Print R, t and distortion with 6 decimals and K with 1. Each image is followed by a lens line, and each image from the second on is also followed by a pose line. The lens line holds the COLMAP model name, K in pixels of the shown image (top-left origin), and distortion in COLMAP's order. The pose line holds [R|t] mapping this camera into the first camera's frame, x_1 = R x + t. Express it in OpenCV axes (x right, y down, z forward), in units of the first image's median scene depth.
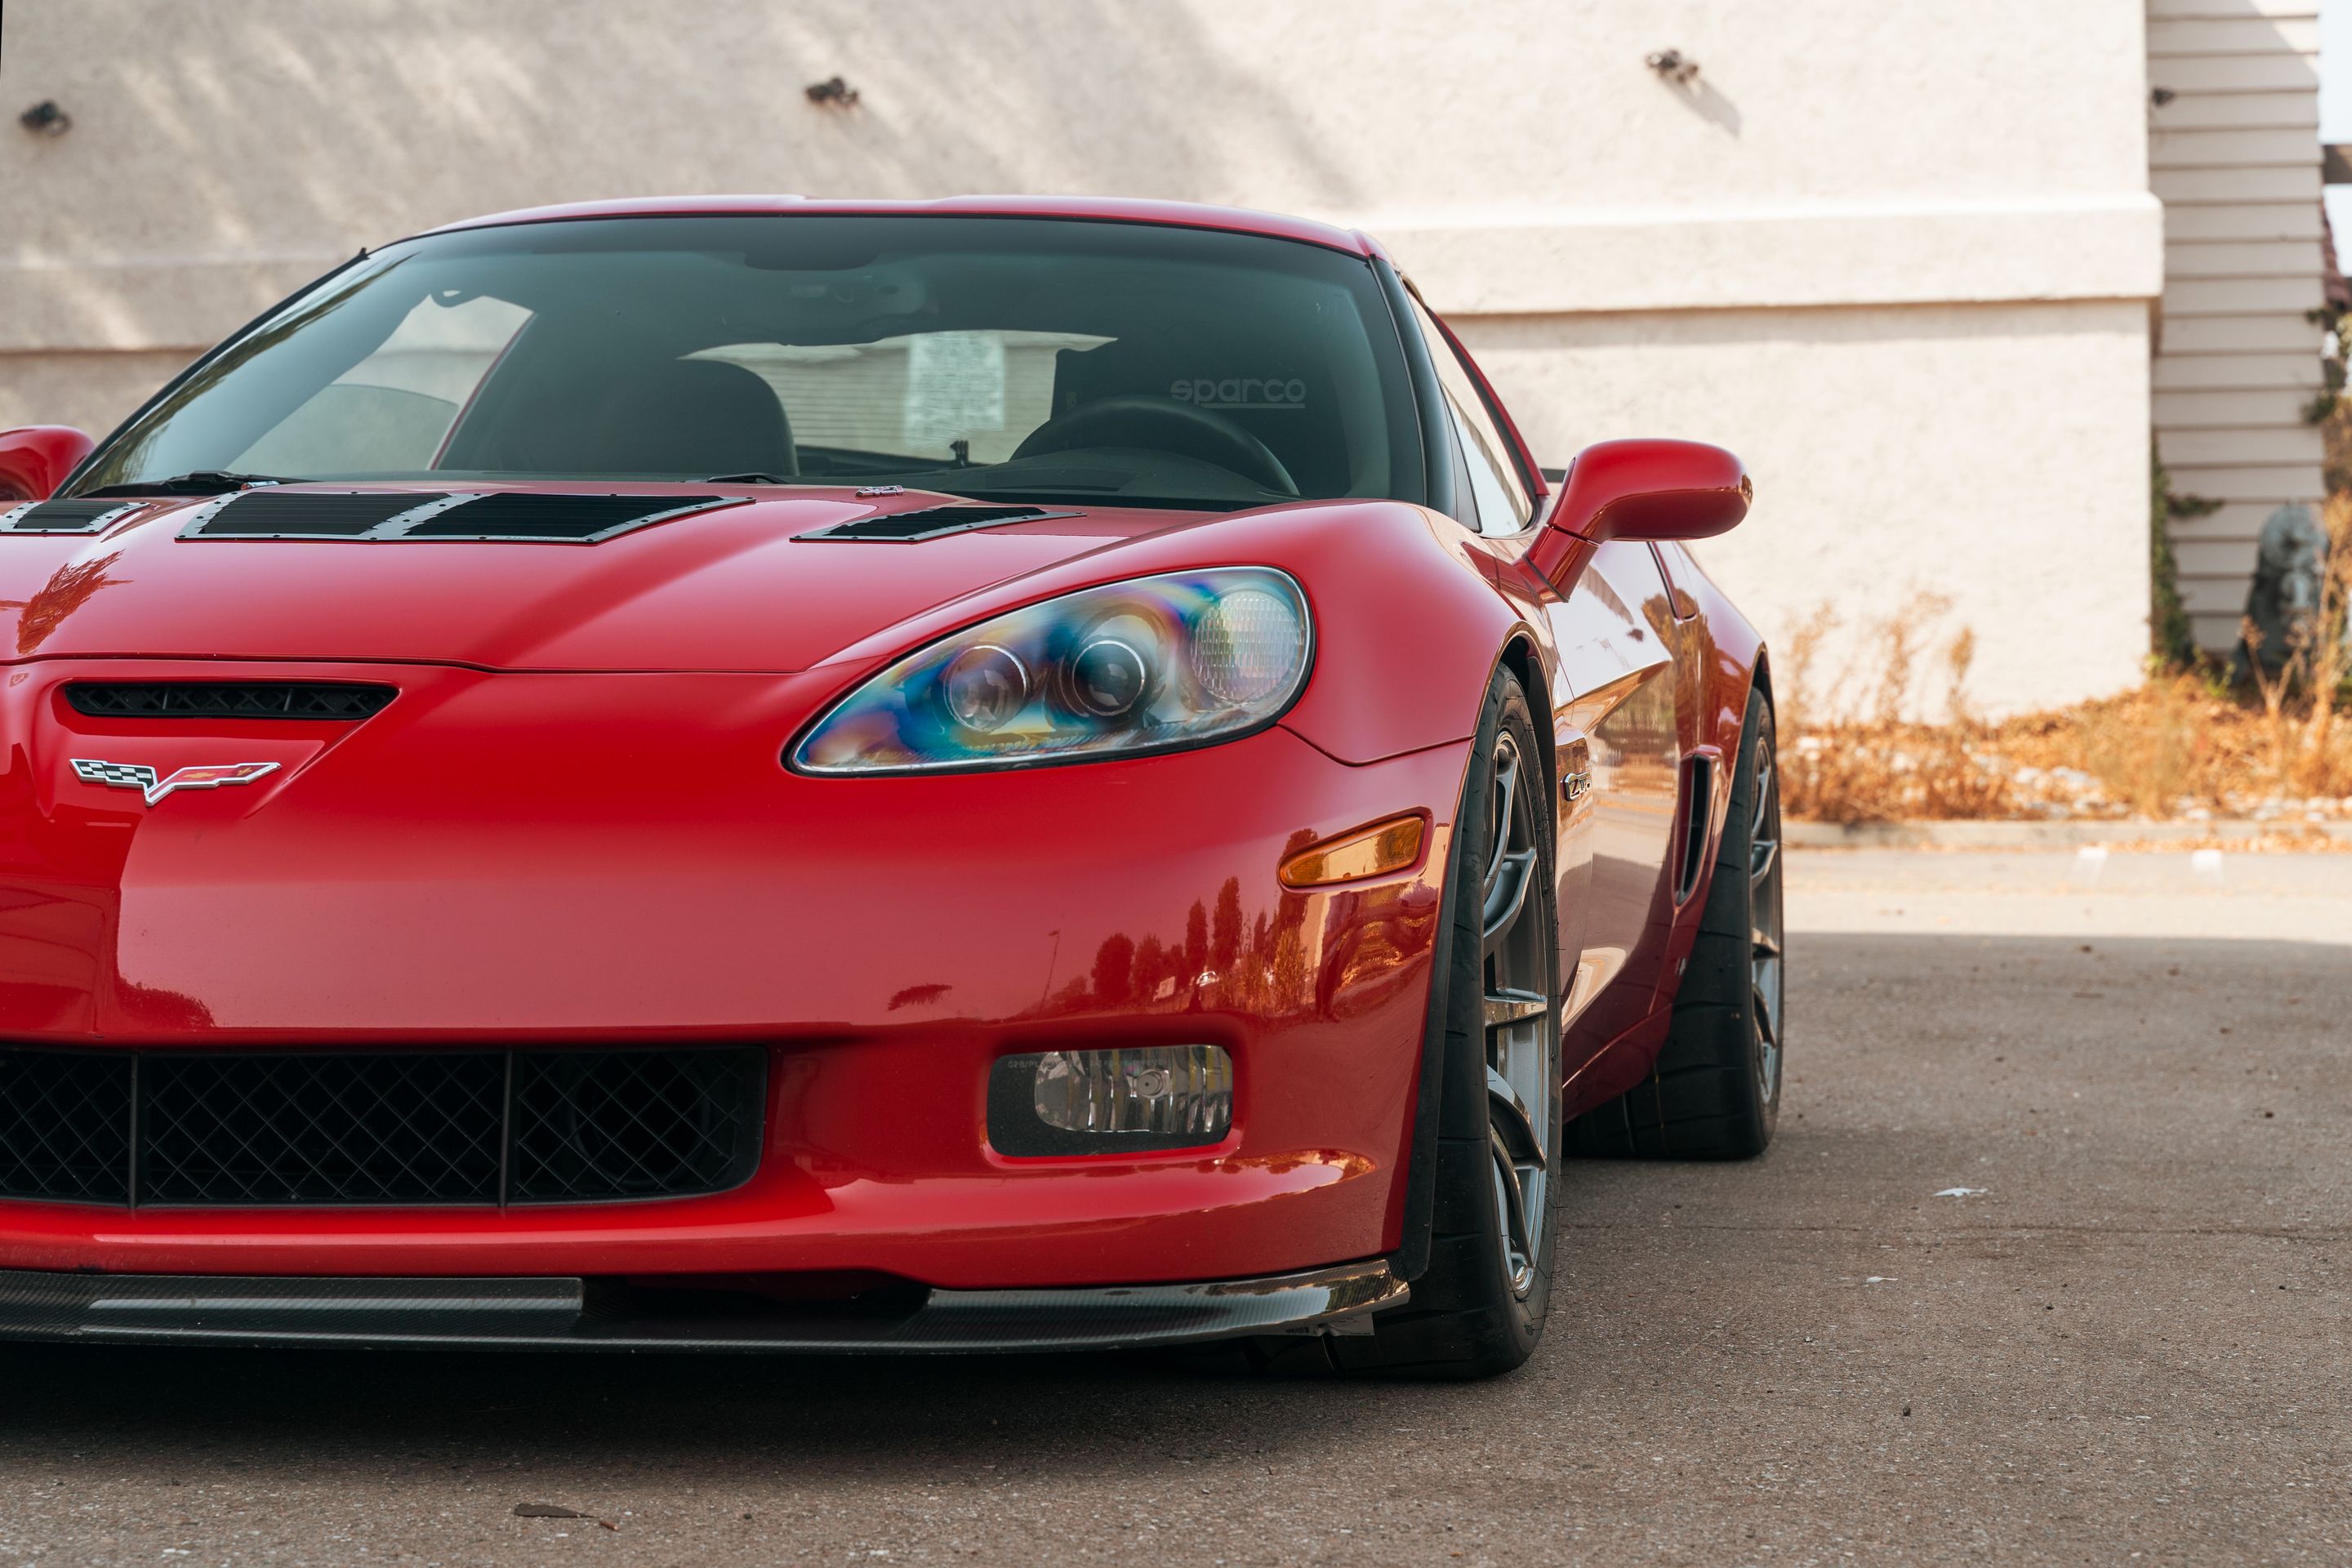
lens RADIAL K [[5451.0, 0, 1178.2], [0, 5451.0, 790.0], [0, 0, 1]] dist [0.009061, 0.000000]
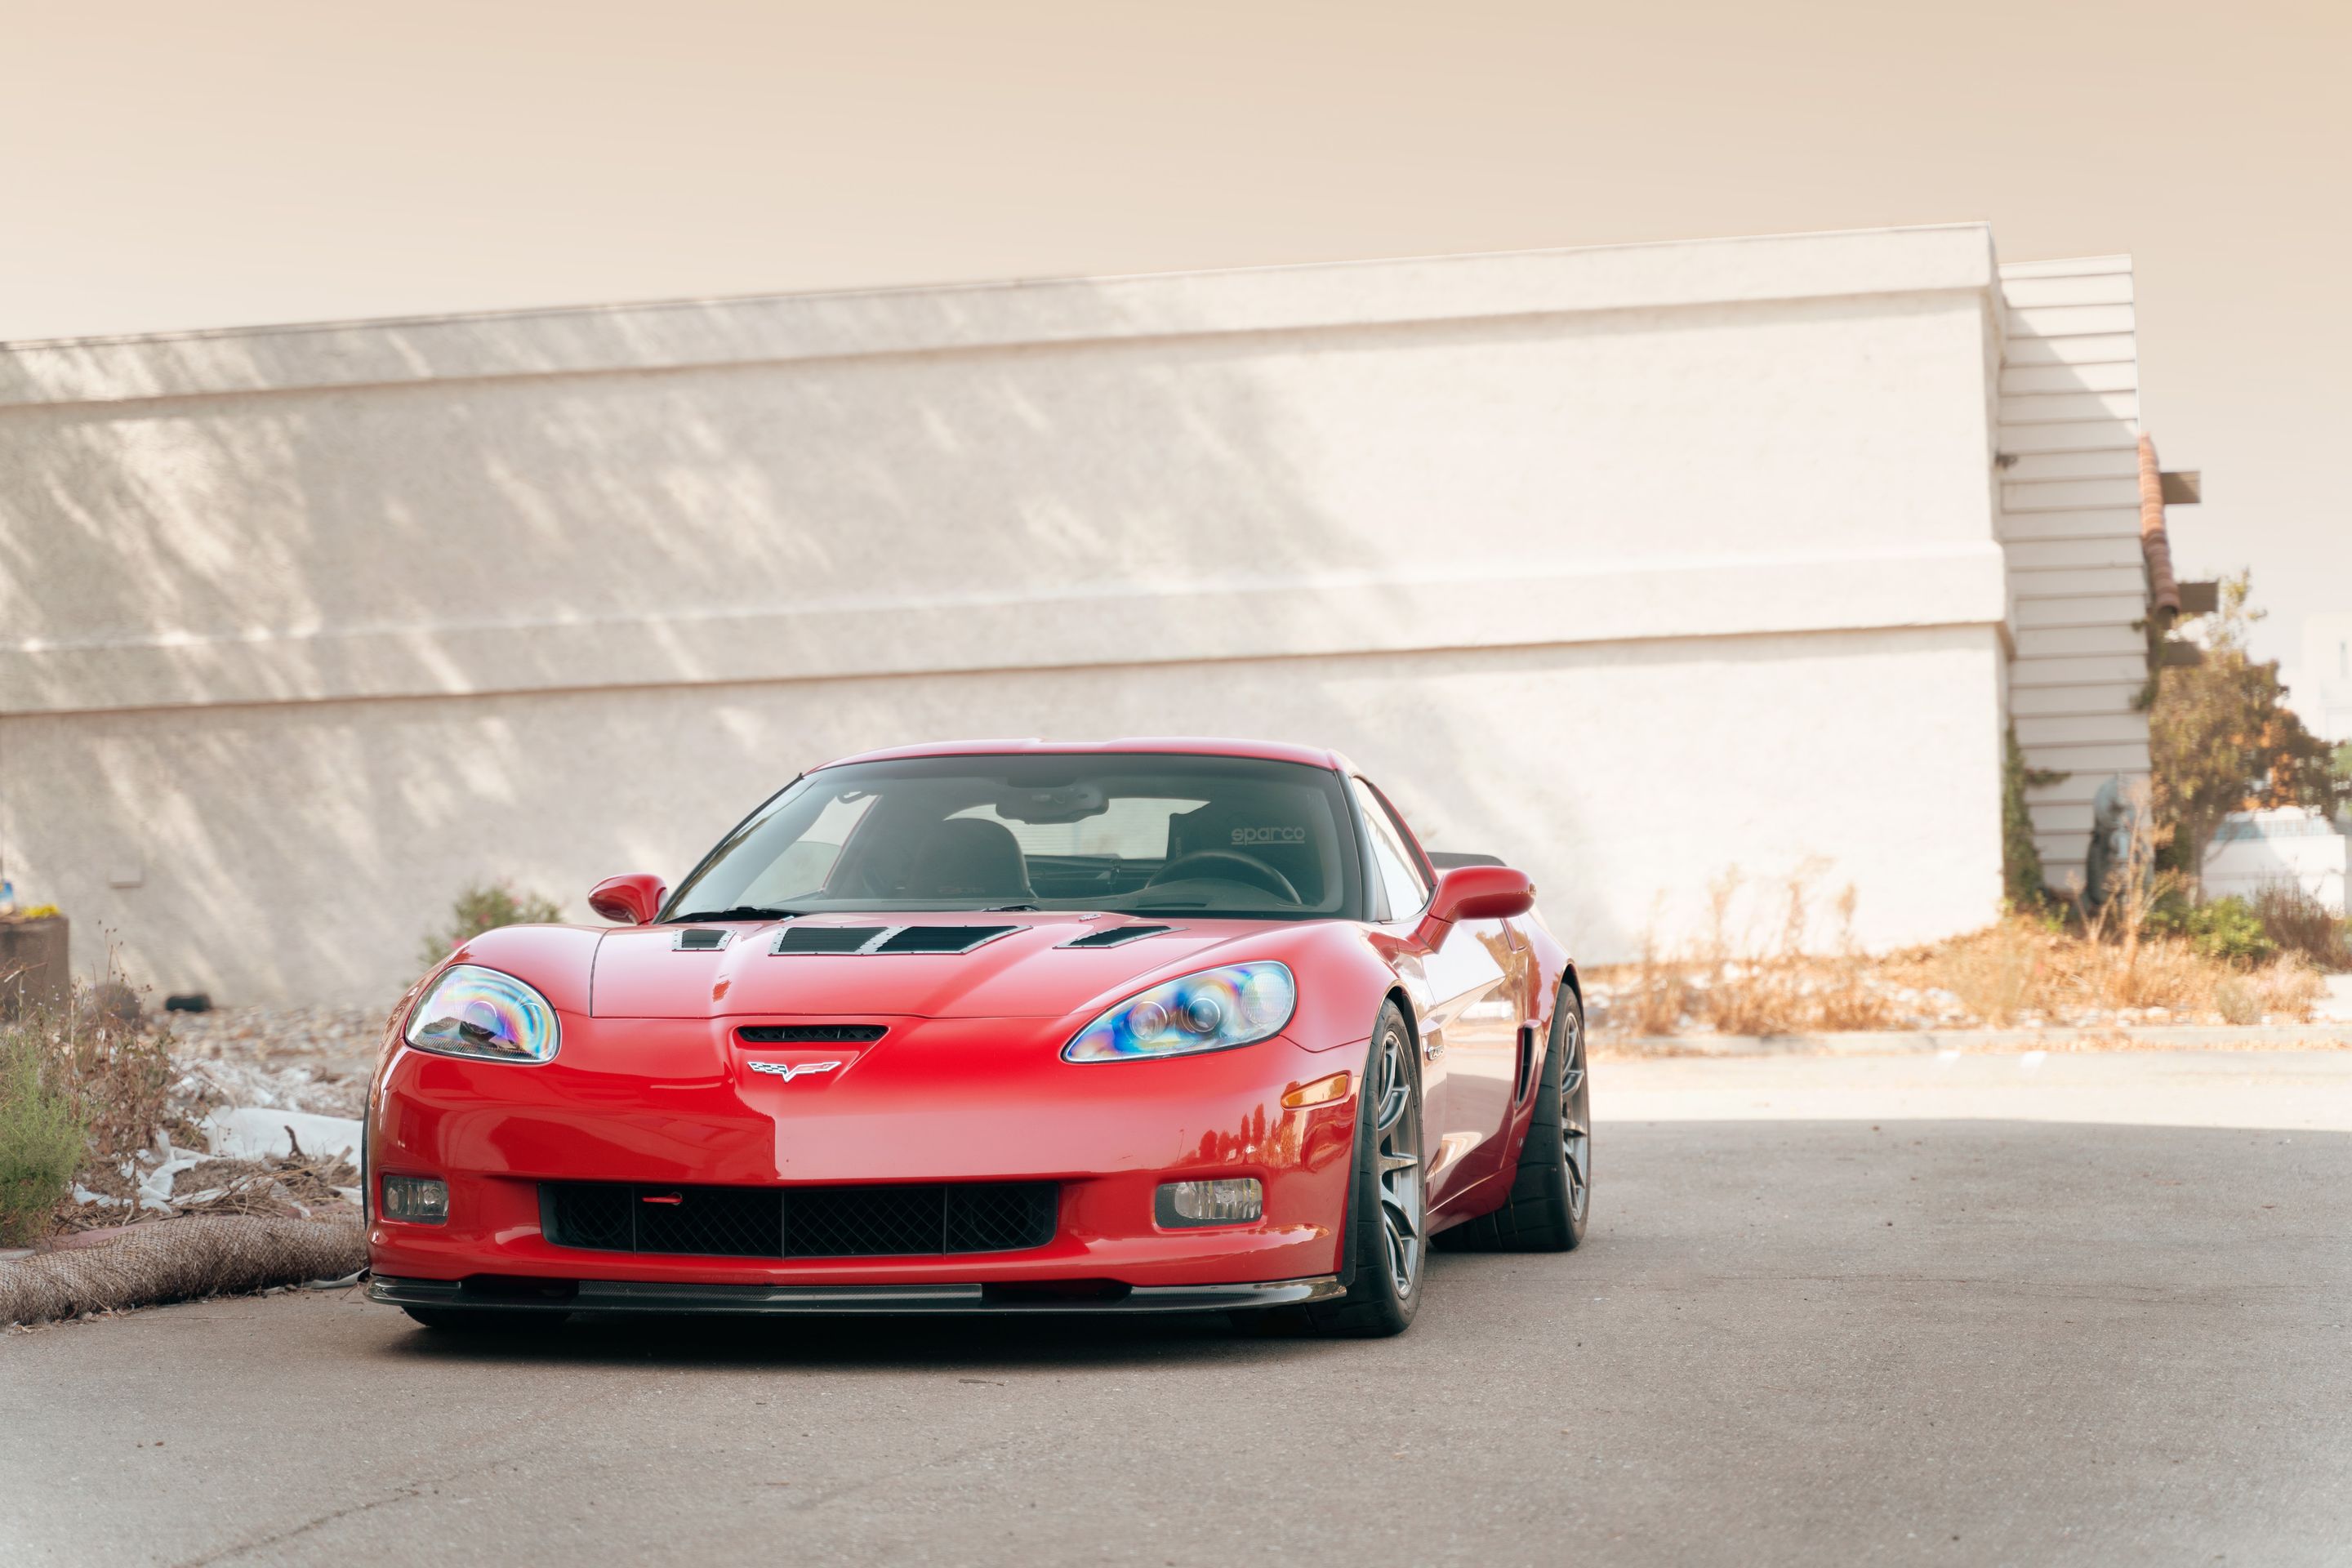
lens RADIAL K [[5451.0, 0, 1176.2], [0, 5451.0, 765.5], [0, 0, 1]] dist [0.009061, 0.000000]
pose [[0.999677, -0.020740, -0.014704, 0.008315], [0.020123, 0.998959, -0.040941, -0.023876], [0.015538, 0.040632, 0.999053, -0.935638]]
